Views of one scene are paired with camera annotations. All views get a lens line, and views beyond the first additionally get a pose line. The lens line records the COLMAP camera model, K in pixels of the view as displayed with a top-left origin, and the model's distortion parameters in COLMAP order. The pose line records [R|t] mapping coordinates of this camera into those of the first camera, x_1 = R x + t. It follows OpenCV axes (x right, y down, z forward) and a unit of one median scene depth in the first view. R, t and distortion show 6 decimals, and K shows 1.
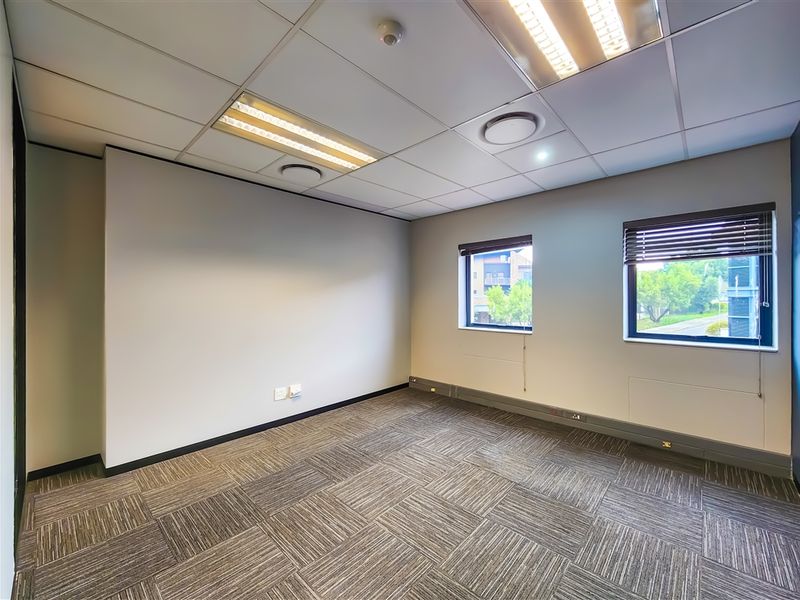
lens RADIAL K [[326.8, 0, 399.7], [0, 326.8, 298.3], [0, 0, 1]] dist [-0.000077, -0.000594]
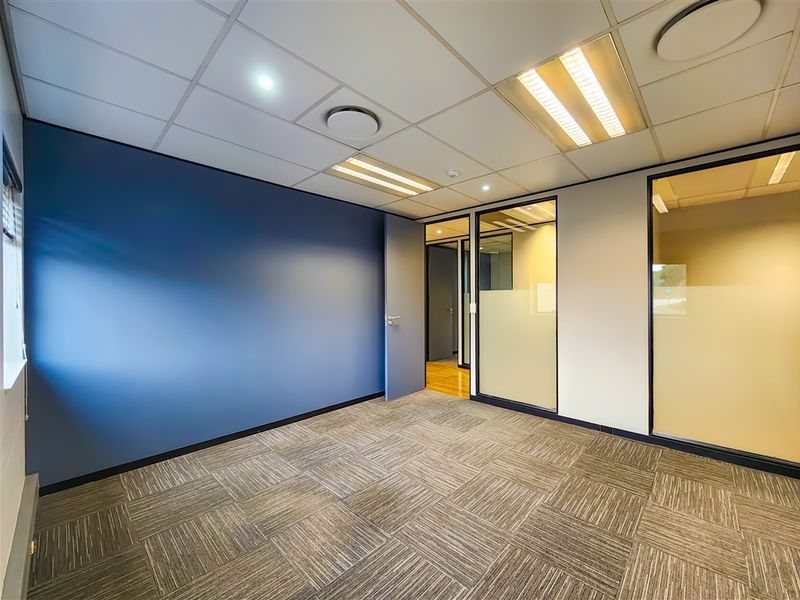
lens RADIAL K [[326.8, 0, 400.3], [0, 326.8, 298.2], [0, 0, 1]] dist [-0.000077, -0.000594]
pose [[-0.999911, 0.007537, 0.011047, 0.180690], [0.007553, 0.999970, 0.001401, 0.006530], [-0.011036, 0.001485, -0.999938, 1.904728]]
